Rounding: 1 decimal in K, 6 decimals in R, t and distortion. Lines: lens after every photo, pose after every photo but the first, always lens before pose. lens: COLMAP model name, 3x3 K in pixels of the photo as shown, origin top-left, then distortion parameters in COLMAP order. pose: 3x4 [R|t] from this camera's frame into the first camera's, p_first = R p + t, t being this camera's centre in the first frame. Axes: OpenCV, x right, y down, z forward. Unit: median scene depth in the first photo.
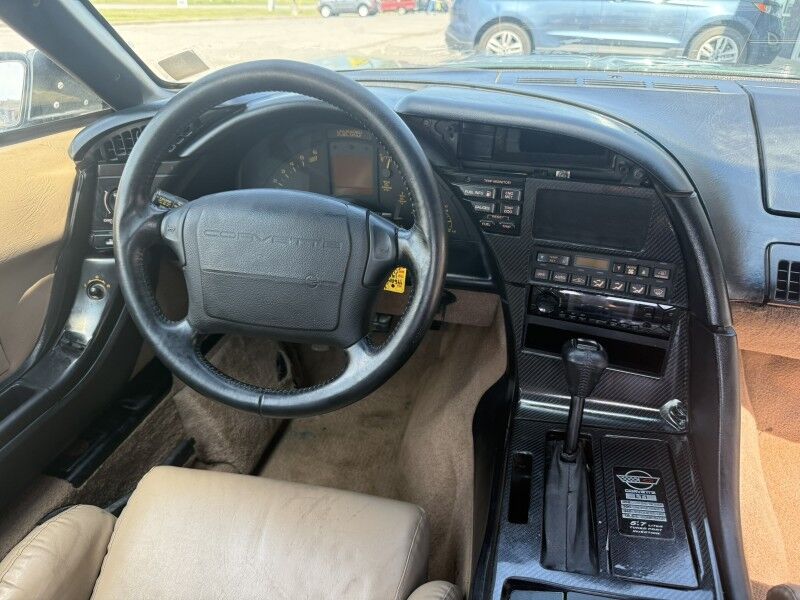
lens RADIAL K [[588.5, 0, 408.4], [0, 588.5, 282.6], [0, 0, 1]] dist [0.003589, -0.027742]
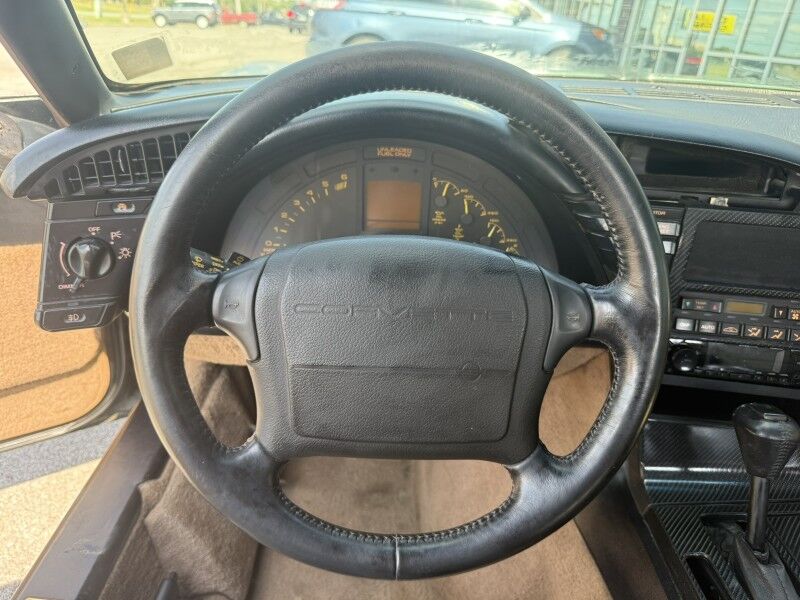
lens RADIAL K [[588.5, 0, 408.4], [0, 588.5, 282.6], [0, 0, 1]] dist [0.003589, -0.027742]
pose [[0.969541, -0.058328, 0.237881, -0.315092], [0.064055, 0.997811, -0.016412, -0.079531], [-0.236403, 0.031150, 0.971156, 0.292070]]
